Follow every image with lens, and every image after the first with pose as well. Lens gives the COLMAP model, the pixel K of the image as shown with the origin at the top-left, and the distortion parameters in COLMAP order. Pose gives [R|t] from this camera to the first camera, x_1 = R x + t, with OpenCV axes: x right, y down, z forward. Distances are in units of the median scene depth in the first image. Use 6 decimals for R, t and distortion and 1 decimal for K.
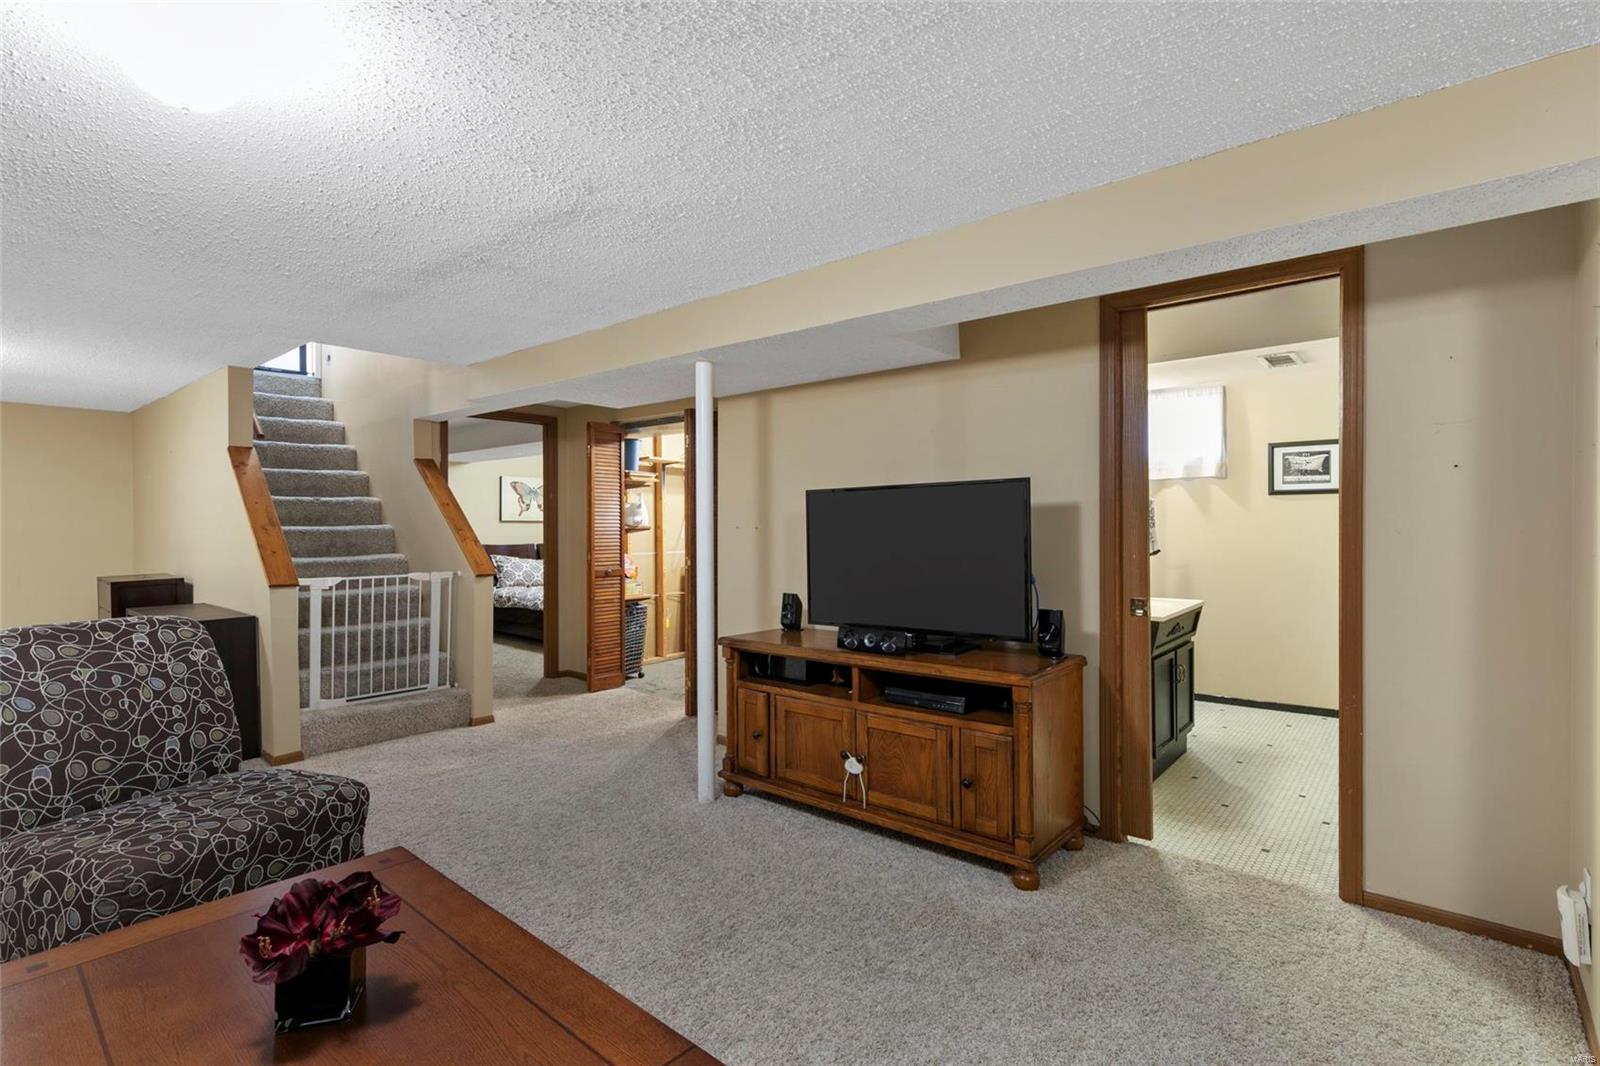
lens RADIAL K [[768.6, 0, 808.8], [0, 768.6, 523.5], [0, 0, 1]] dist [0.013620, -0.001091]
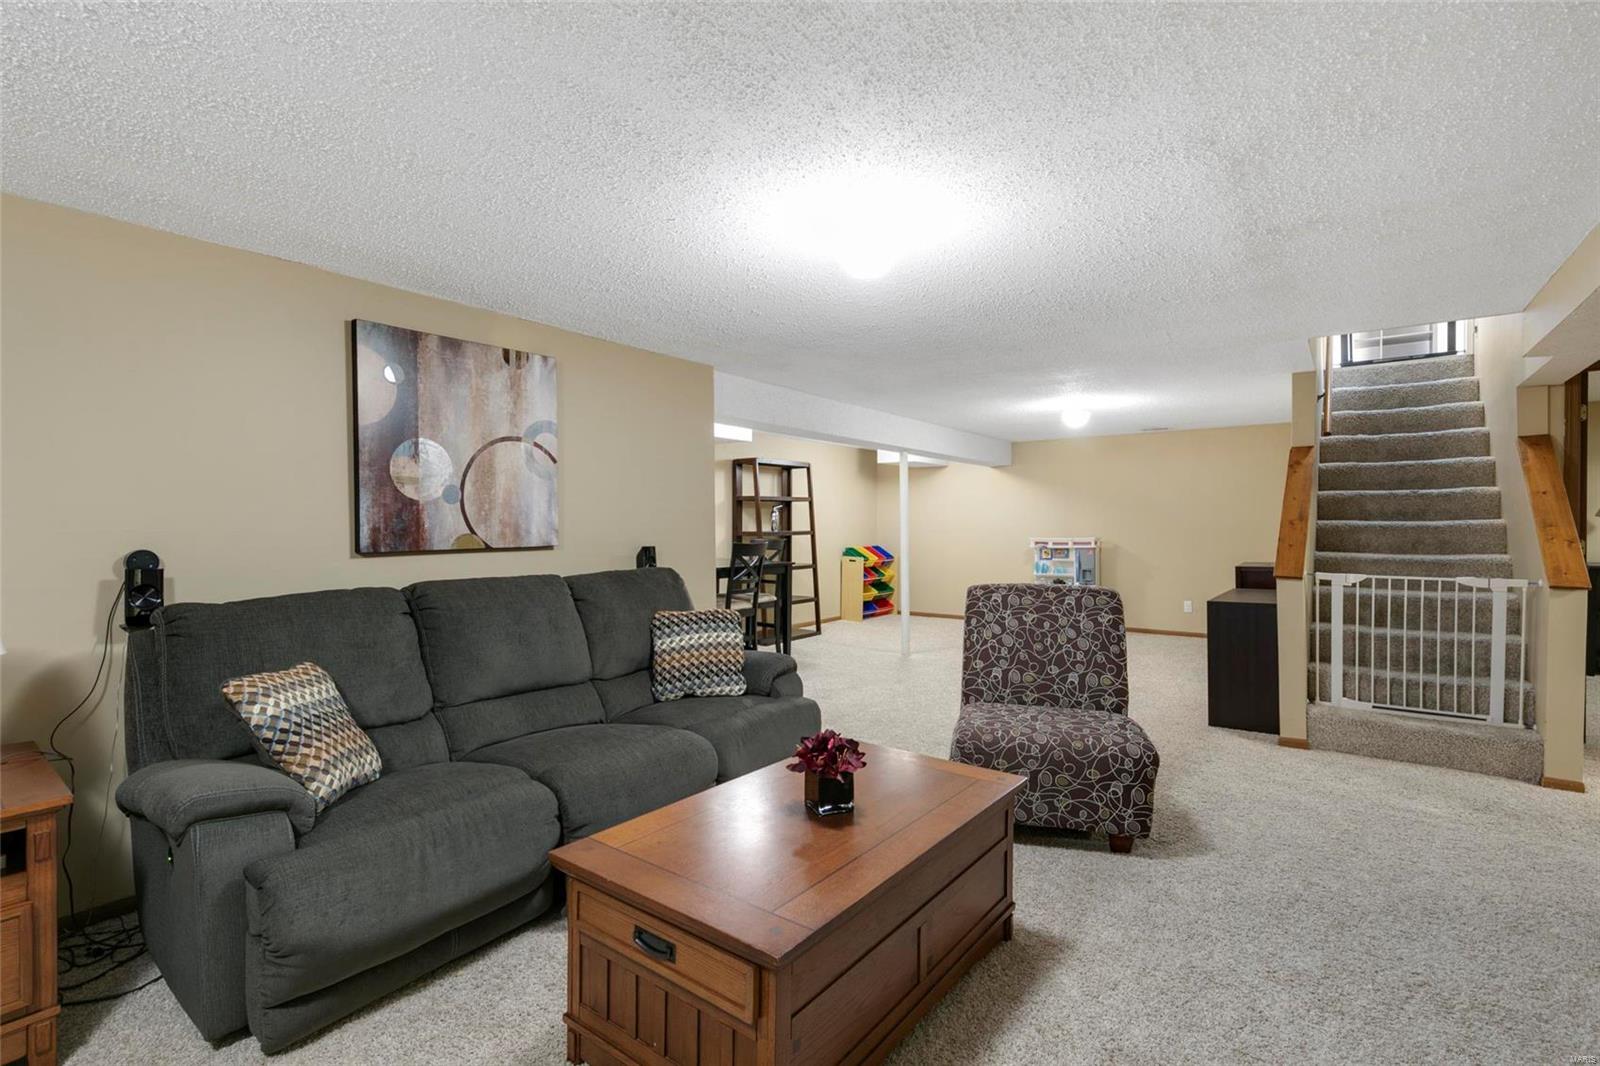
lens RADIAL K [[768.6, 0, 798.0], [0, 768.6, 534.3], [0, 0, 1]] dist [0.013620, -0.001091]
pose [[0.055066, 0.016869, -0.998340, 0.306527], [0.003232, 0.999849, 0.017073, 0.001306], [0.998477, -0.004167, 0.055003, 0.253091]]
